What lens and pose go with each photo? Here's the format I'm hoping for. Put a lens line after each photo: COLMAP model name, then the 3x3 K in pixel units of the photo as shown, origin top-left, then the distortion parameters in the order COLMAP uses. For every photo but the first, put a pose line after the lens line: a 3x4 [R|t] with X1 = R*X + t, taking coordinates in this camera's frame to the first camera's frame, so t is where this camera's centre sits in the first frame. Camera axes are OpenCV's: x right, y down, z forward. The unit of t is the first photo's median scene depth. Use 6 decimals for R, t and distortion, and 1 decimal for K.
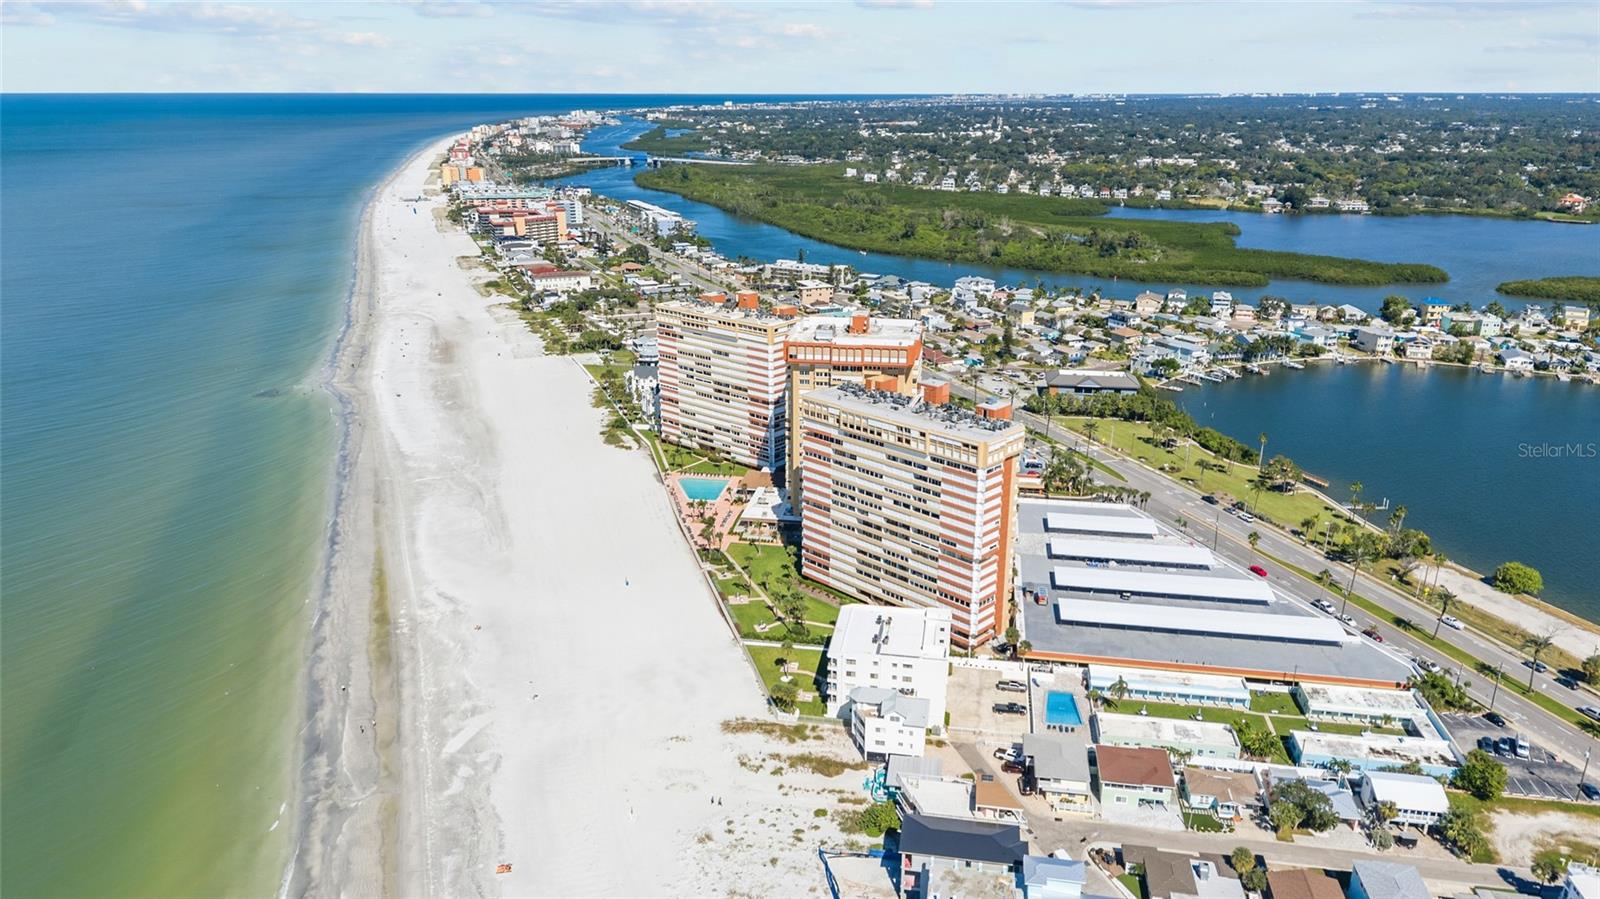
lens RADIAL K [[1110.4, 0, 803.5], [0, 1110.4, 456.7], [0, 0, 1]] dist [0.197693, -0.409247]
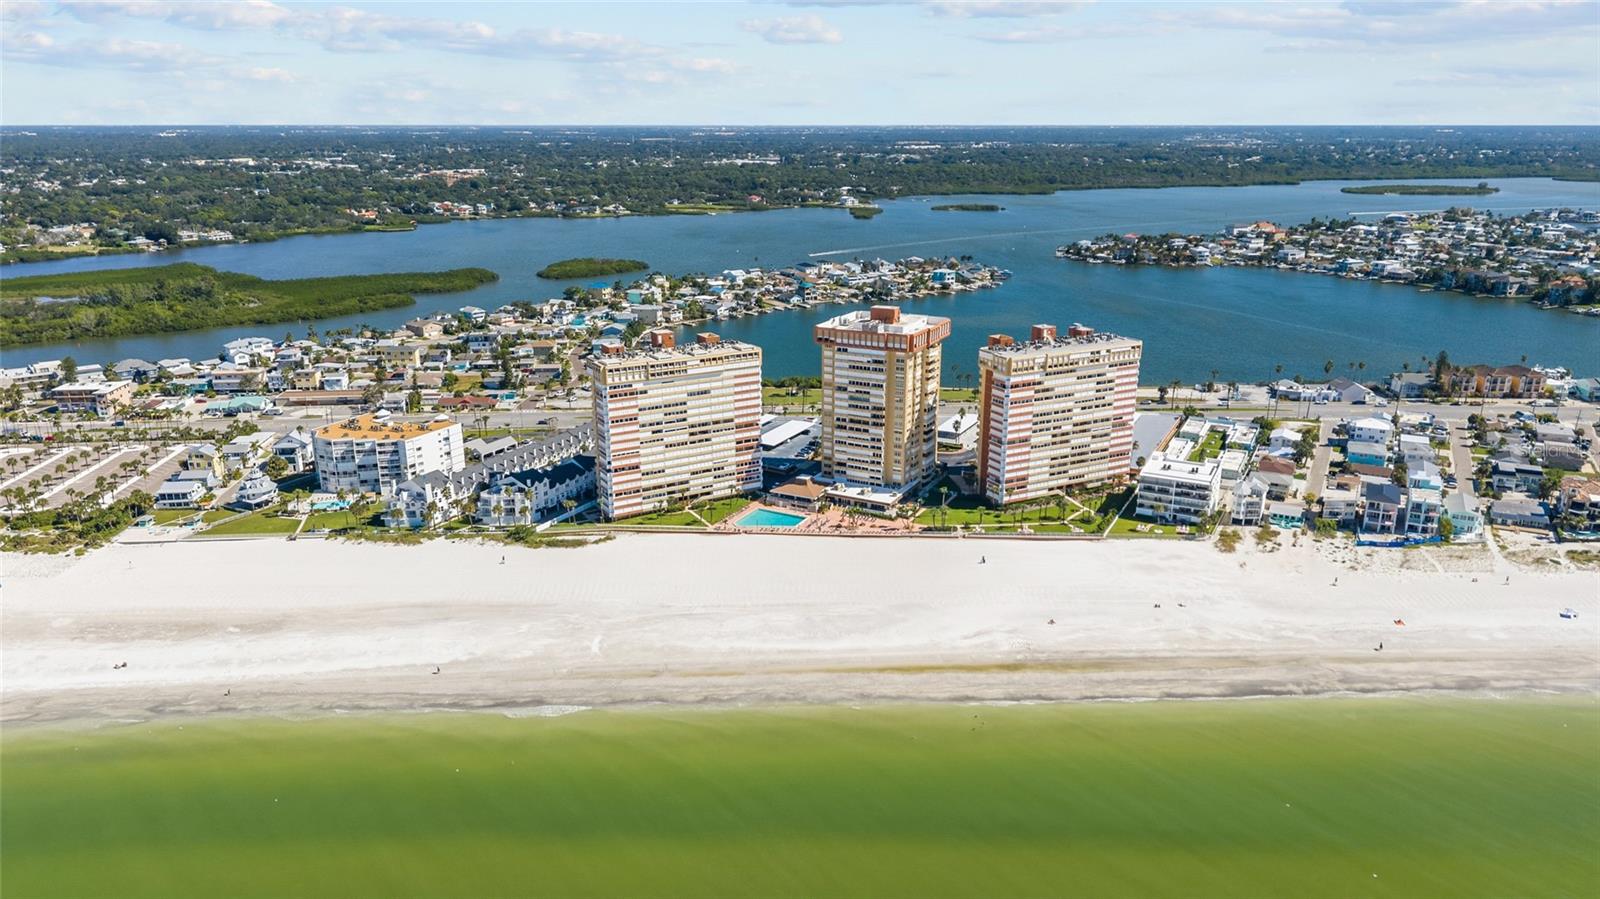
lens RADIAL K [[1101.3, 0, 824.6], [0, 1101.3, 444.5], [0, 0, 1]] dist [0.077601, -0.105154]
pose [[0.285345, -0.274043, 0.918411, -1.115071], [0.302562, 0.935005, 0.184990, -0.233591], [-0.909414, 0.225090, 0.349714, 0.694128]]
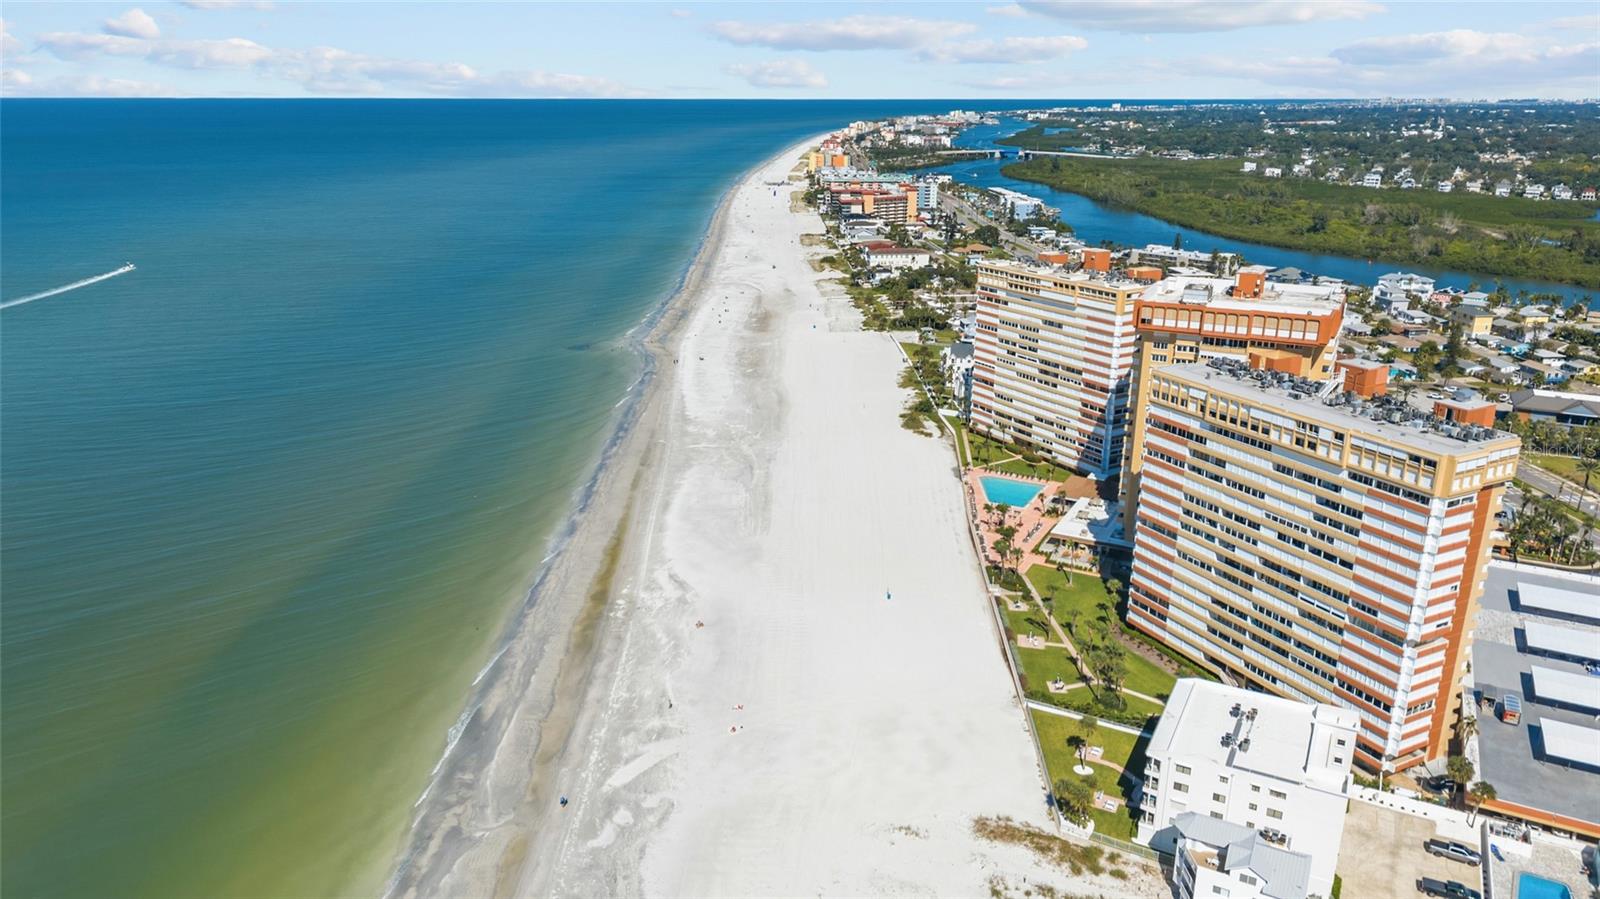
lens RADIAL K [[1126.2, 0, 793.0], [0, 1126.2, 458.6], [0, 0, 1]] dist [0.066085, -0.075632]
pose [[0.945890, 0.103563, -0.307517, 0.009347], [-0.105956, 0.994331, 0.008952, 0.016683], [0.306700, 0.024116, 0.951501, 0.221555]]
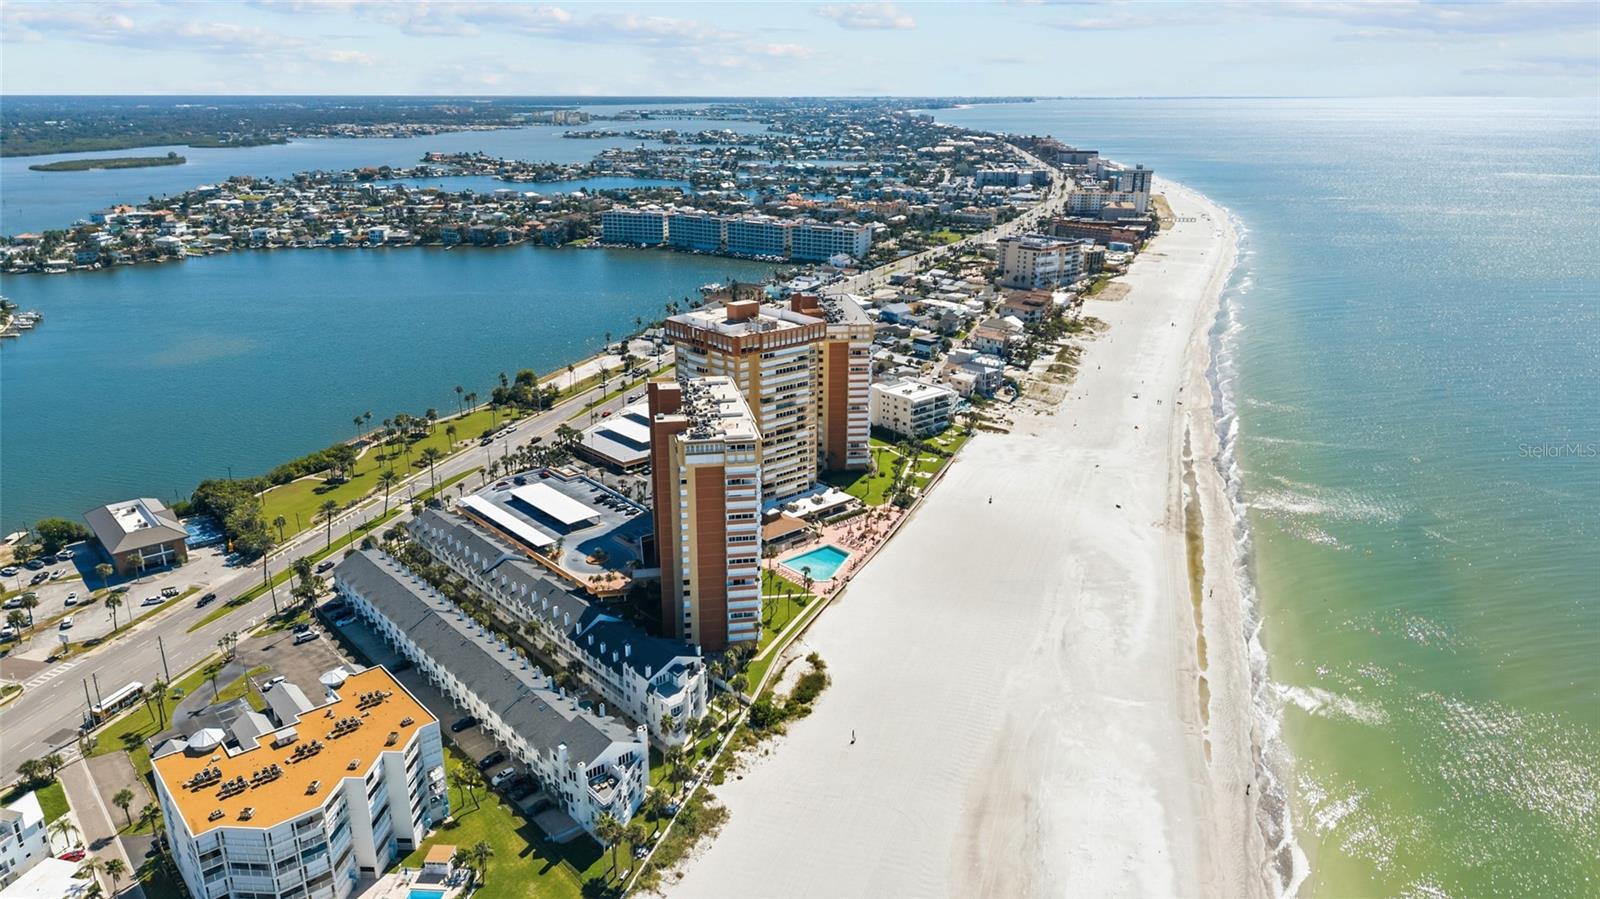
lens RADIAL K [[1042.0, 0, 800.0], [0, 1042.0, 449.5], [0, 0, 1]] dist [0.160070, -0.273683]
pose [[-0.781967, -0.202586, 0.589480, -0.614335], [0.194790, 0.818923, 0.539835, -0.547773], [-0.592102, 0.536958, -0.600909, 1.669981]]
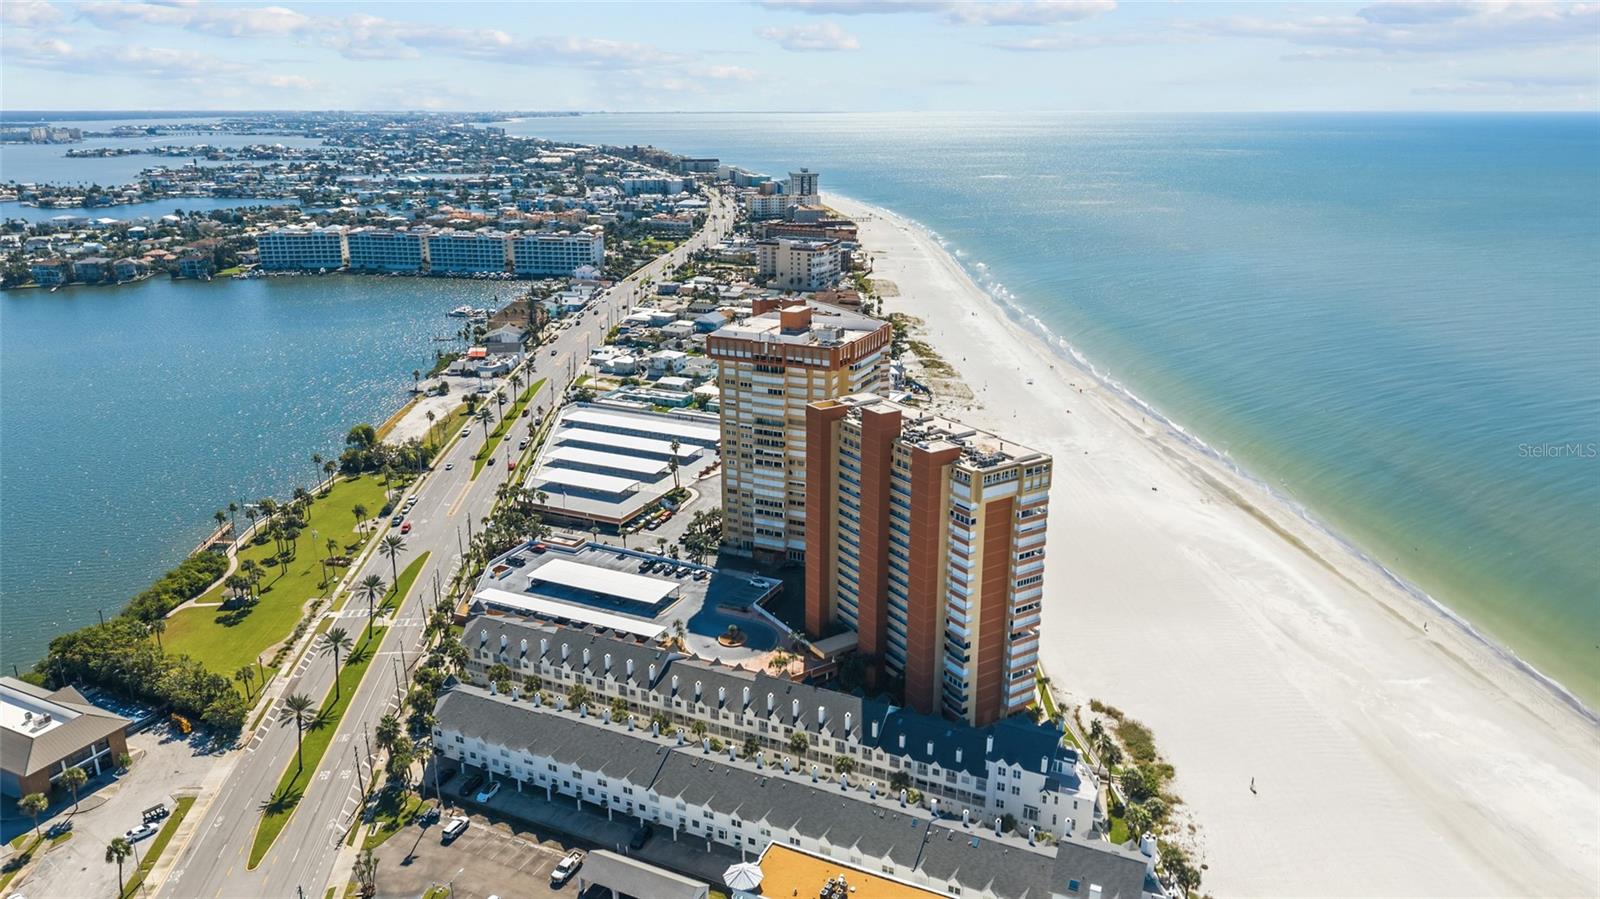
lens RADIAL K [[1060.4, 0, 800.0], [0, 1060.4, 449.5], [0, 0, 1]] dist [0.050047, -0.052318]
pose [[-0.963567, -0.083996, 0.253935, -0.177023], [0.082532, 0.809705, 0.581005, -0.538760], [-0.254414, 0.580795, -0.773272, 1.754520]]
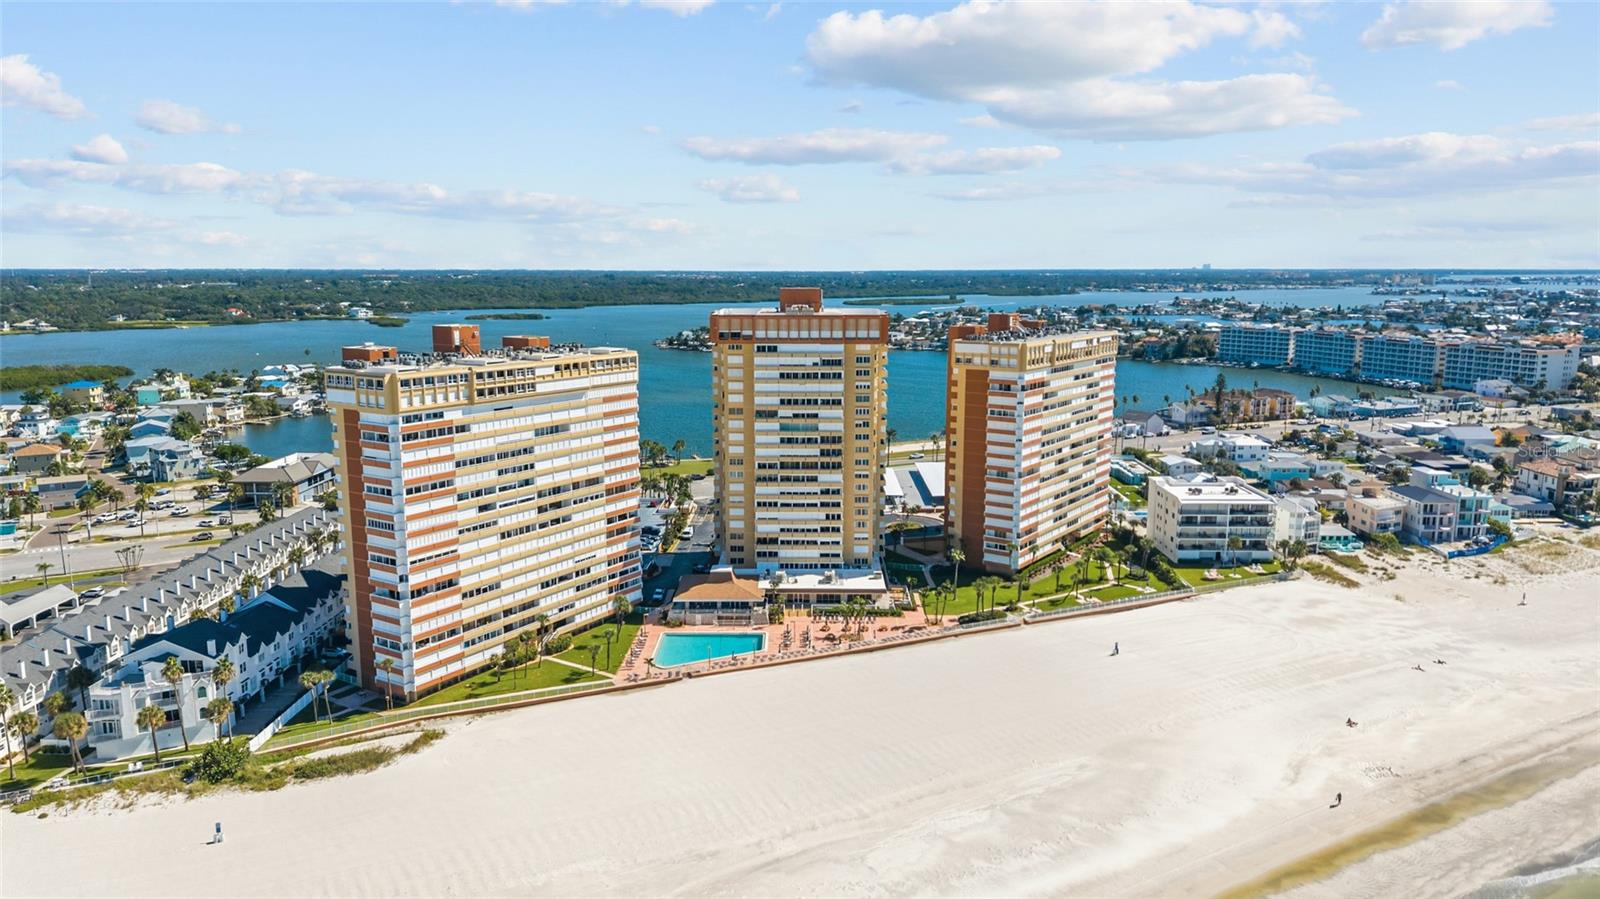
lens RADIAL K [[1101.3, 0, 824.6], [0, 1101.3, 444.5], [0, 0, 1]] dist [0.077601, -0.105154]
pose [[-0.181846, -0.160871, 0.970079, -0.711875], [0.311077, 0.926450, 0.211949, -0.187157], [-0.932825, 0.340311, -0.118428, 1.133750]]
